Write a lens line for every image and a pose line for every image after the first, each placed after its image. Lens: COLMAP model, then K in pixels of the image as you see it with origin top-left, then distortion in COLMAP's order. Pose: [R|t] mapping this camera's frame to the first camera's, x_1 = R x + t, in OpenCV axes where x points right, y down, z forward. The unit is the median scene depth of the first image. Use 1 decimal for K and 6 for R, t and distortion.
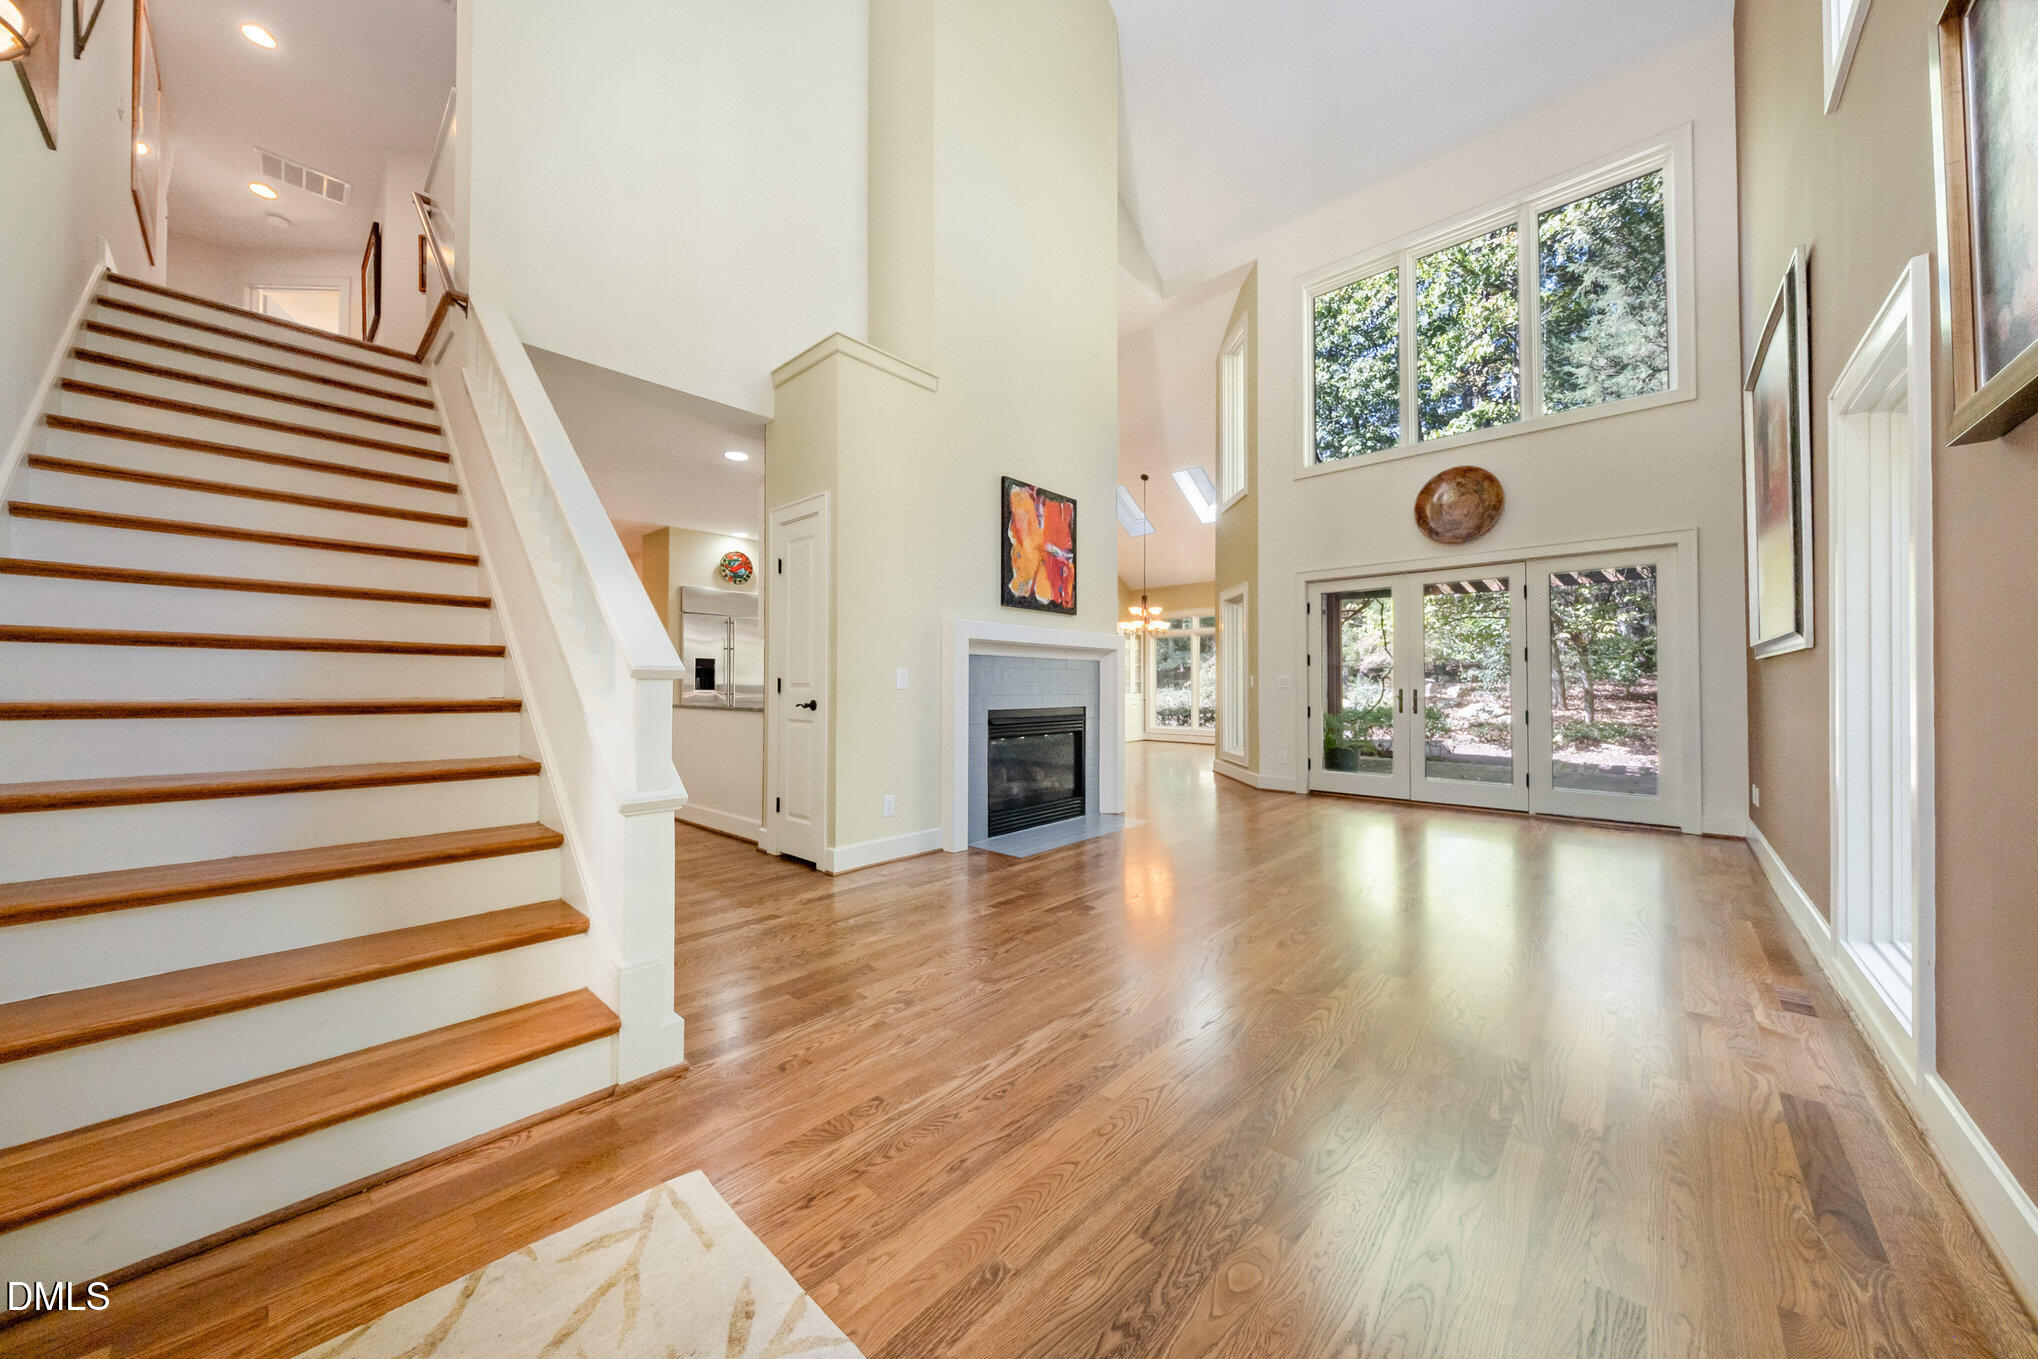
lens RADIAL K [[690.4, 0, 1018.5], [0, 690.4, 679.3], [0, 0, 1]] dist [-0.001154, 0.000080]
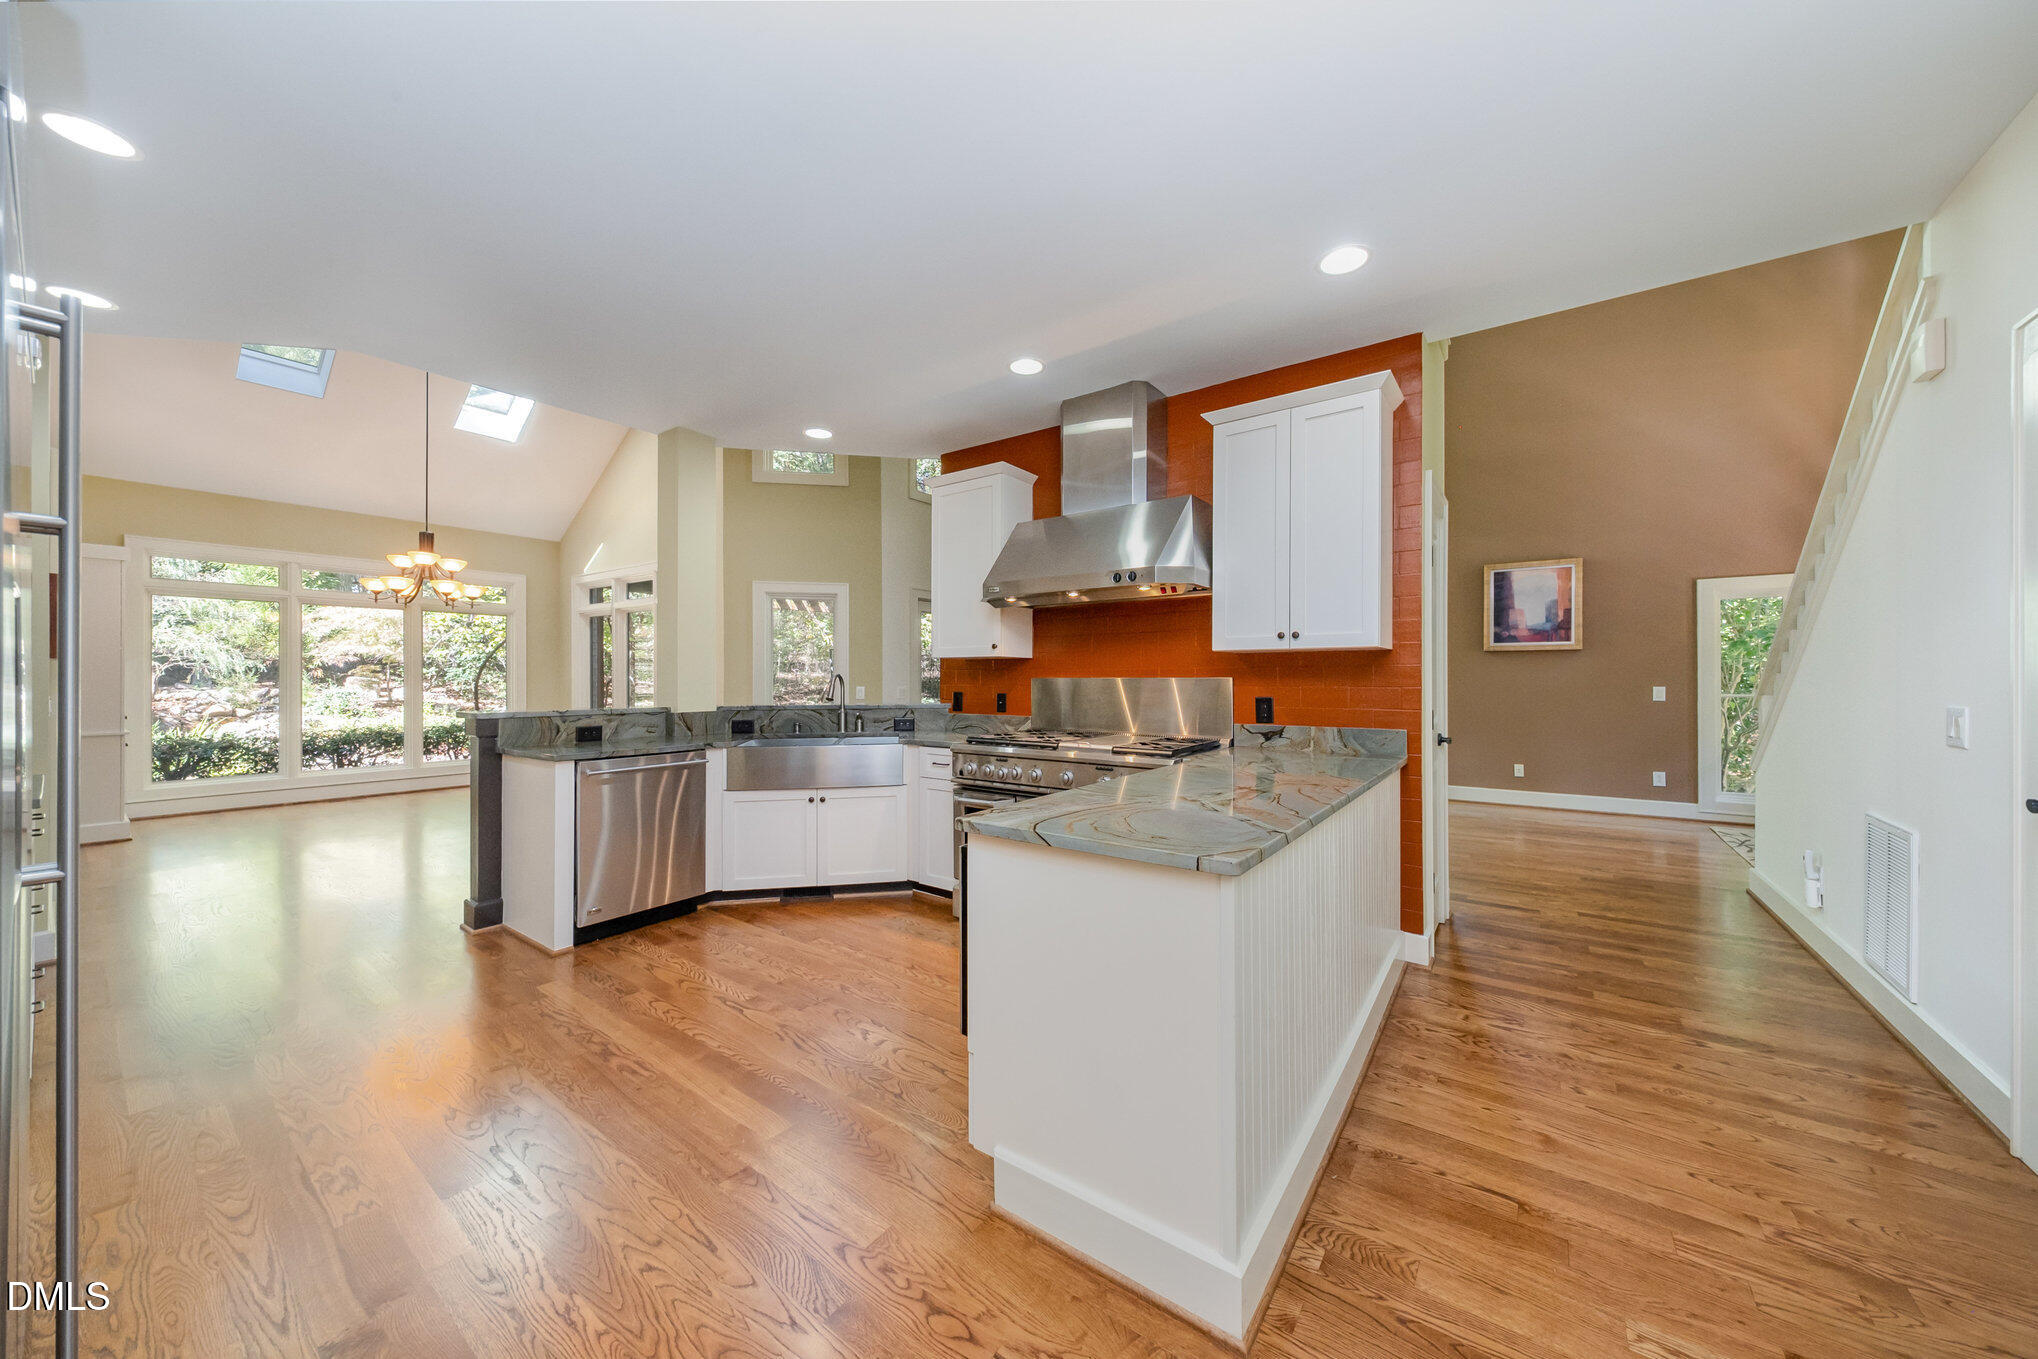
lens RADIAL K [[690.4, 0, 1048.3], [0, 690.4, 675.1], [0, 0, 1]] dist [-0.001154, 0.000080]
pose [[-0.138942, 0.000622, 0.990300, -0.830531], [-0.011320, 0.999933, -0.002217, -0.026258], [-0.990236, -0.011518, -0.138926, 1.236528]]
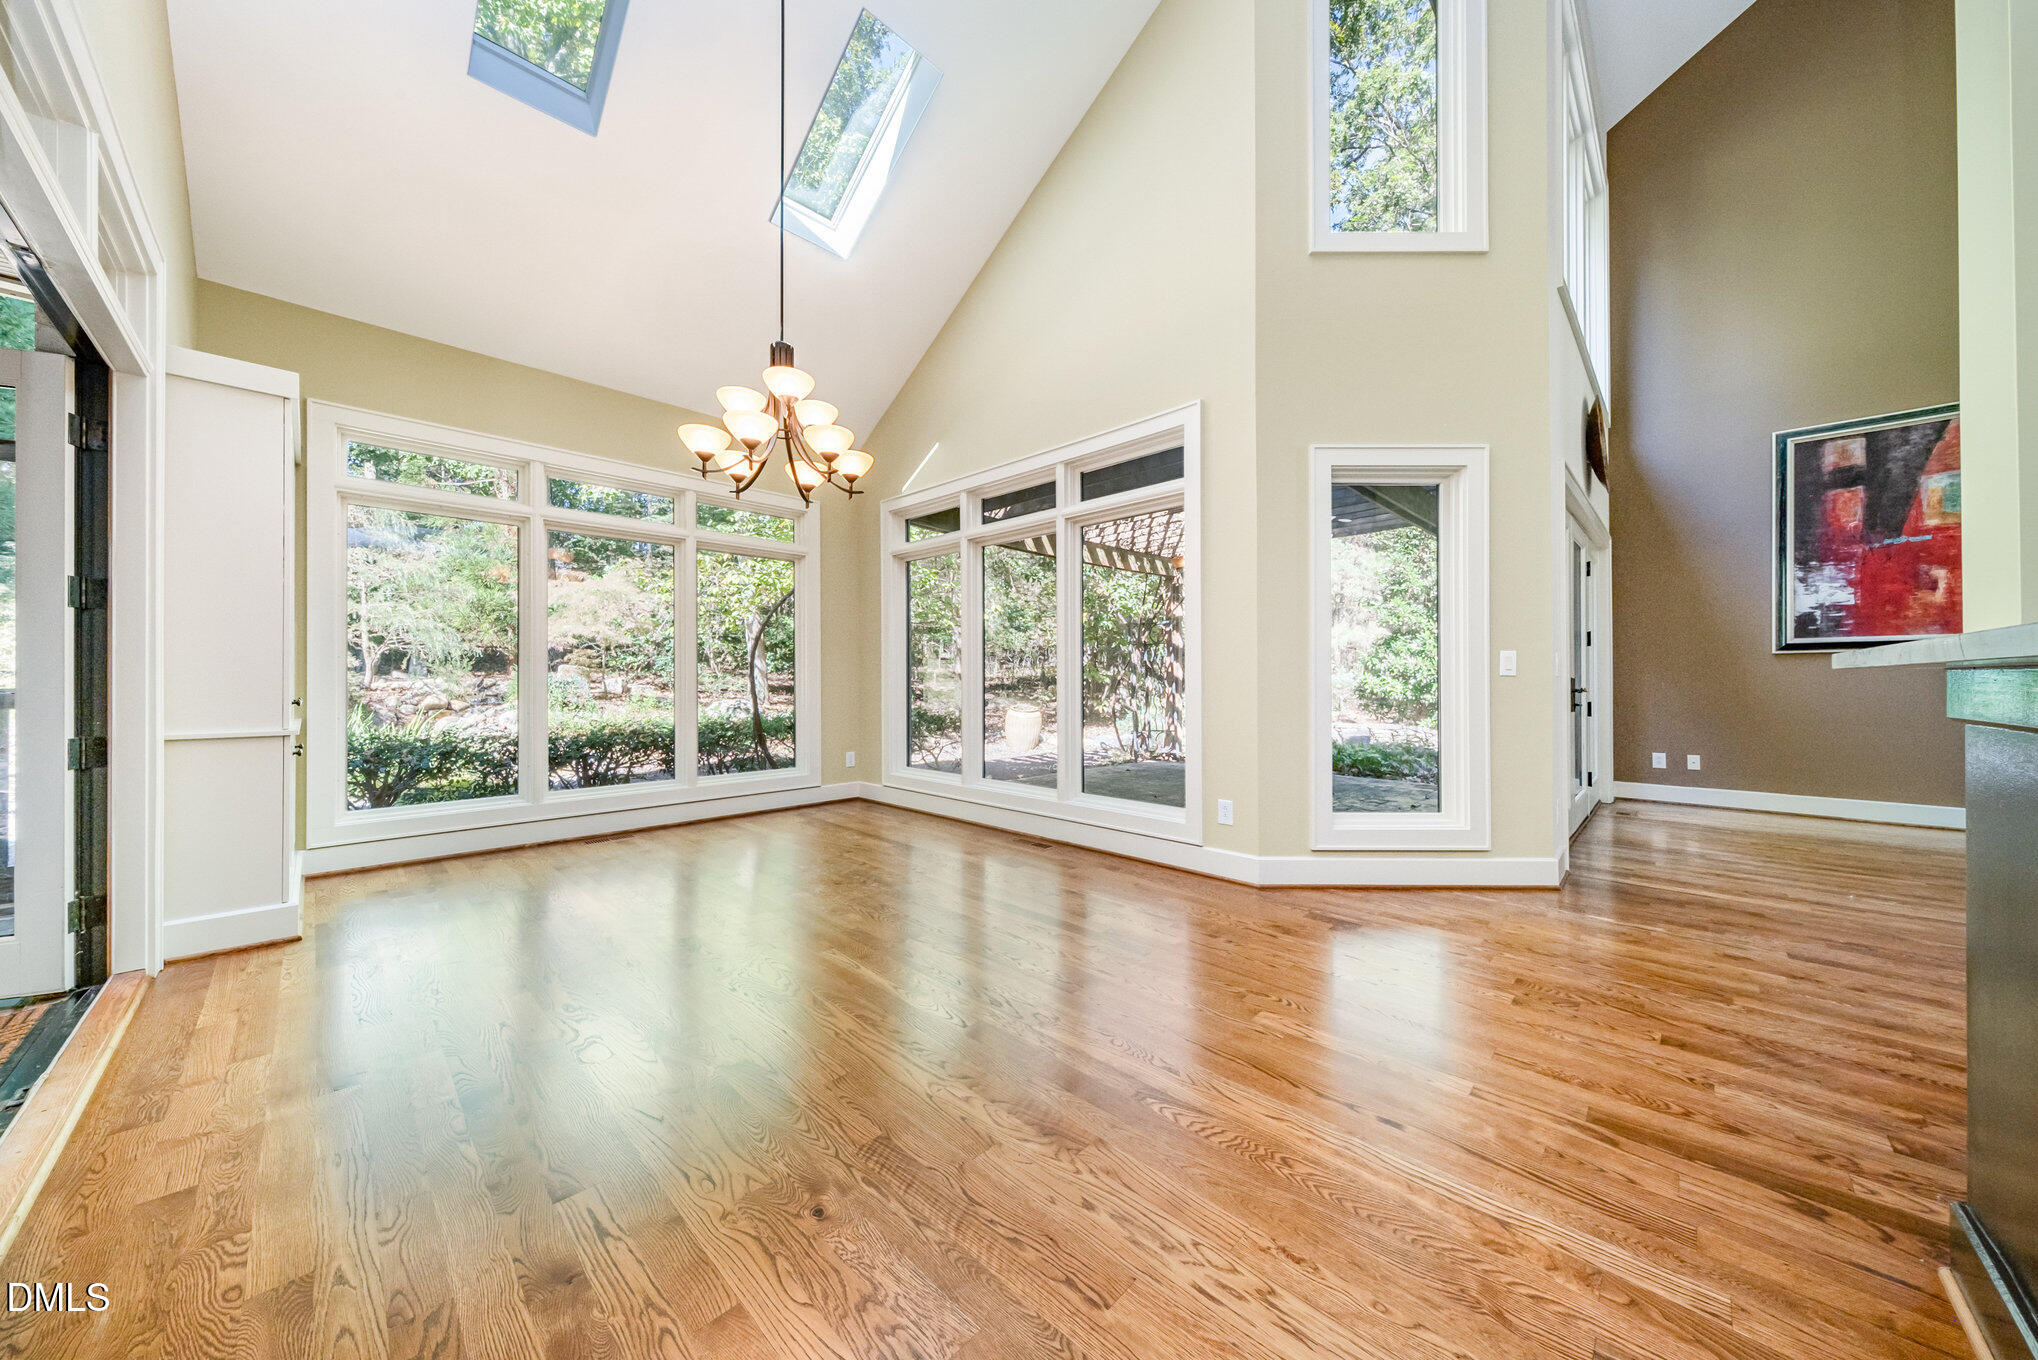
lens RADIAL K [[690.4, 0, 1028.4], [0, 690.4, 677.2], [0, 0, 1]] dist [-0.001154, 0.000080]
pose [[0.023987, -0.001616, 0.999711, -0.182120], [-0.007106, 0.999973, 0.001787, 0.023386], [-0.999687, -0.007147, 0.023975, 1.835001]]
